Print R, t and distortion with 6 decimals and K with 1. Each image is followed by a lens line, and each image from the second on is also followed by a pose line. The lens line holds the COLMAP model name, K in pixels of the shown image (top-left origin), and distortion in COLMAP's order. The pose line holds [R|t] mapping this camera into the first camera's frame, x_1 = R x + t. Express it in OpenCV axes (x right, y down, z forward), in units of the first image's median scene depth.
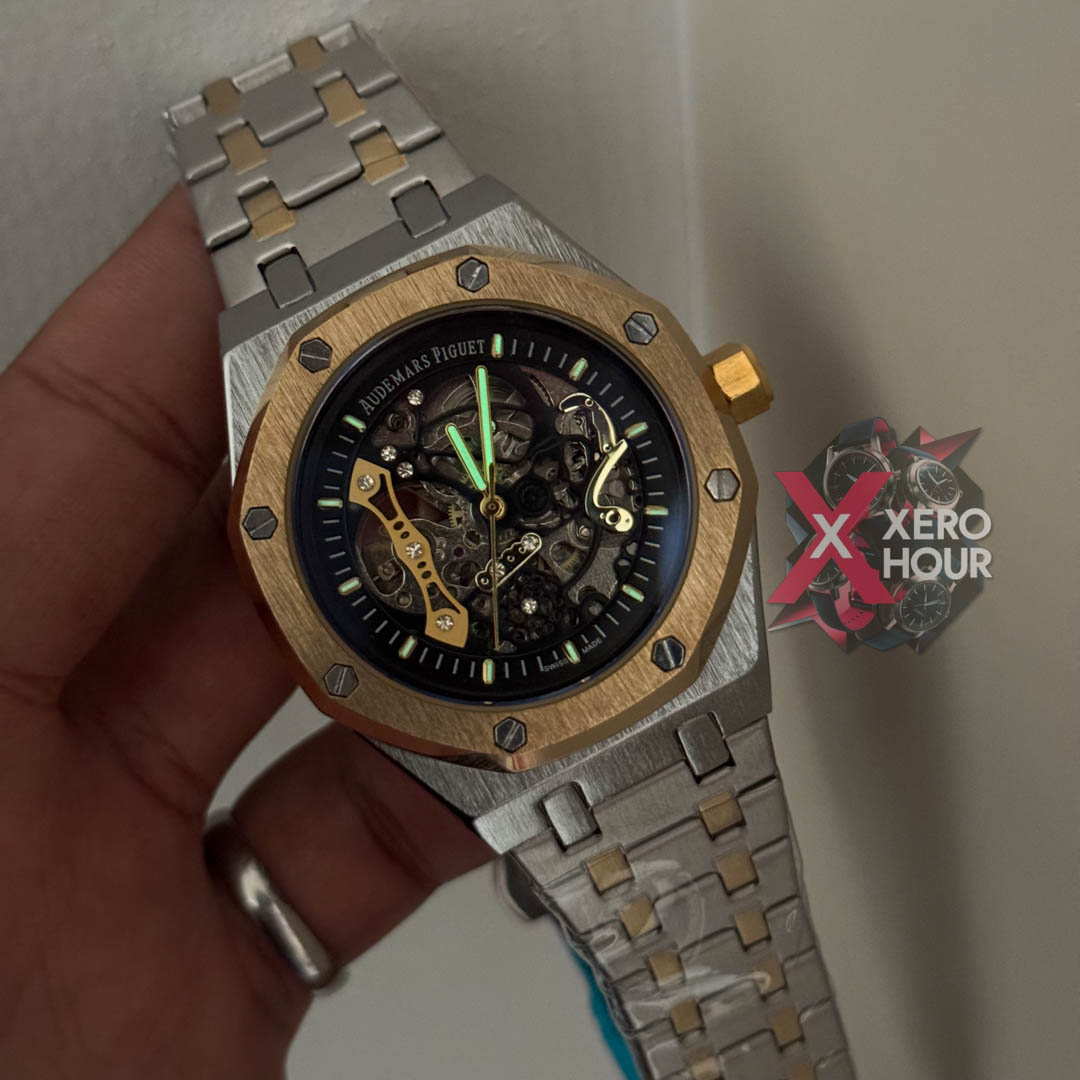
lens RADIAL K [[2169.1, 0, 540.0], [0, 2169.1, 540.0], [0, 0, 1]] dist [0.206559, 0.072239]
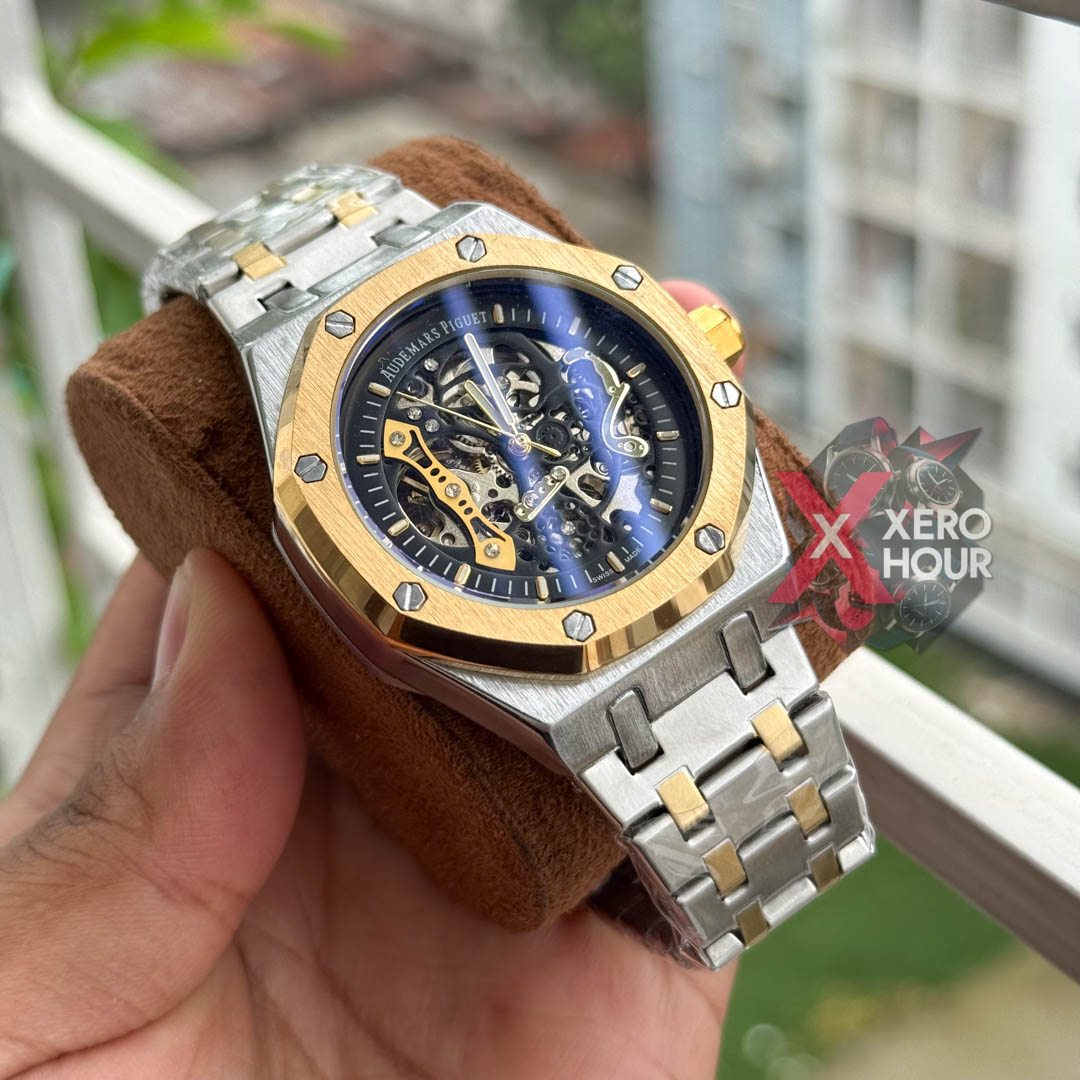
lens RADIAL K [[2169.1, 0, 540.0], [0, 2169.1, 540.0], [0, 0, 1]] dist [0.206559, 0.072239]
pose [[0.973293, -0.099283, 0.206987, -0.237971], [0.167618, 0.923425, -0.345240, 0.398836], [-0.156860, 0.370714, 0.915405, 0.033438]]
